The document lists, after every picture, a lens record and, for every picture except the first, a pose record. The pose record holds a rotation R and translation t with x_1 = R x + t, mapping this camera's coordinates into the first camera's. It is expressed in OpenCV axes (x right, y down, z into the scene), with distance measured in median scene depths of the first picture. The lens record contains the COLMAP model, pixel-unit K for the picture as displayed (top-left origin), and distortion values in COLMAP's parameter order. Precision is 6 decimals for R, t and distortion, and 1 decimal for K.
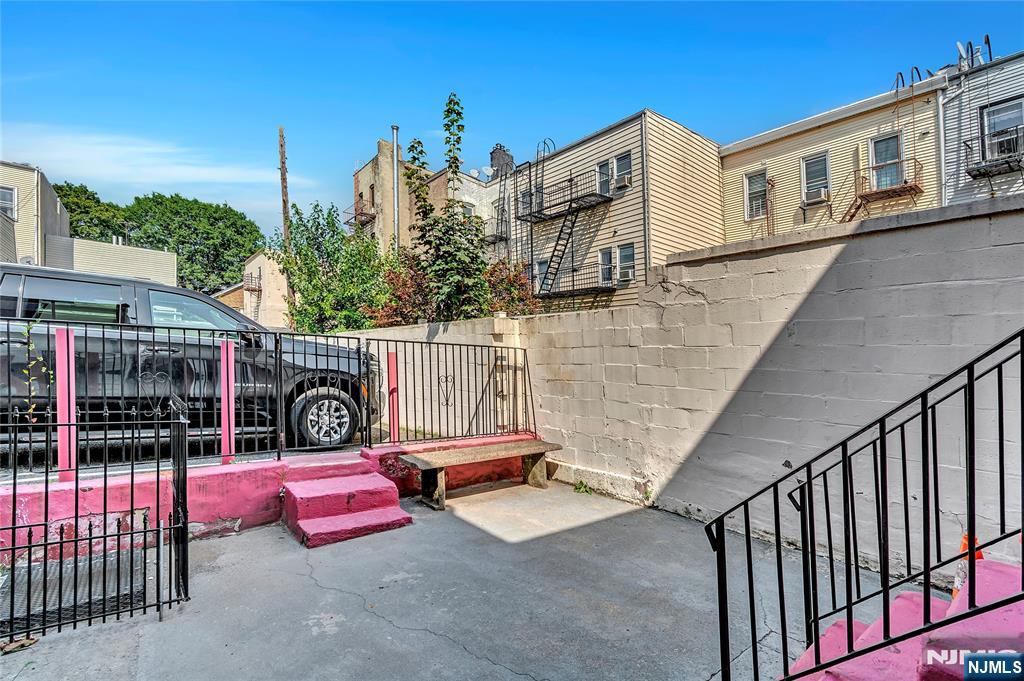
lens RADIAL K [[460.3, 0, 507.0], [0, 460.3, 333.4], [0, 0, 1]] dist [-0.003383, -0.000654]
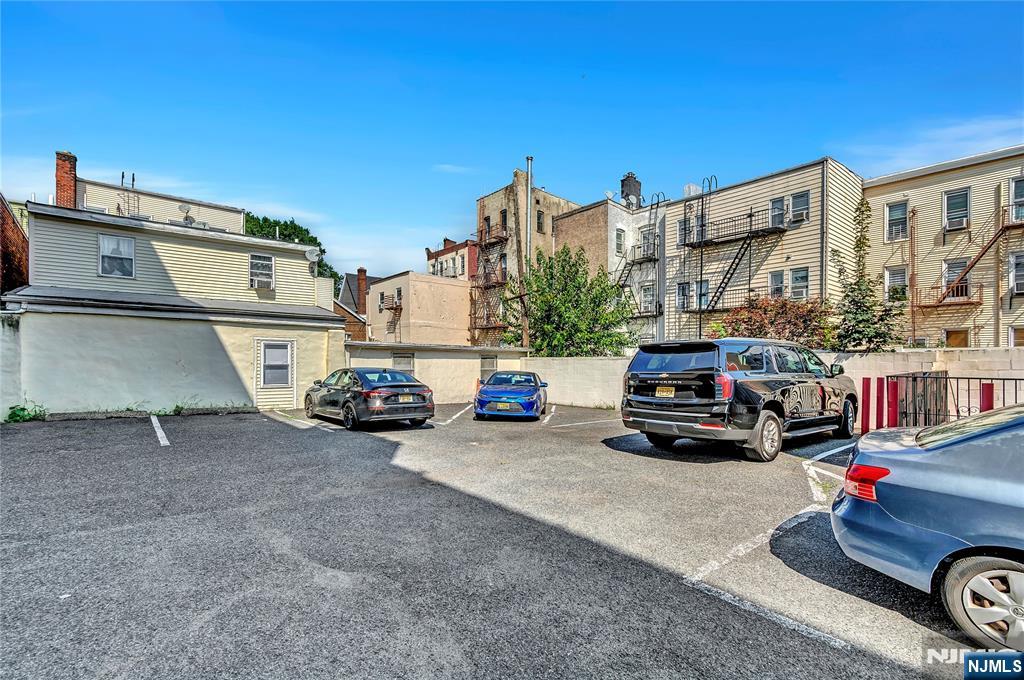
lens RADIAL K [[460.3, 0, 516.8], [0, 460.3, 342.1], [0, 0, 1]] dist [-0.003383, -0.000654]
pose [[0.998904, -0.036082, 0.029812, -0.507987], [0.035441, 0.999135, 0.021753, -0.053523], [-0.030571, -0.020672, 0.999319, -0.167279]]
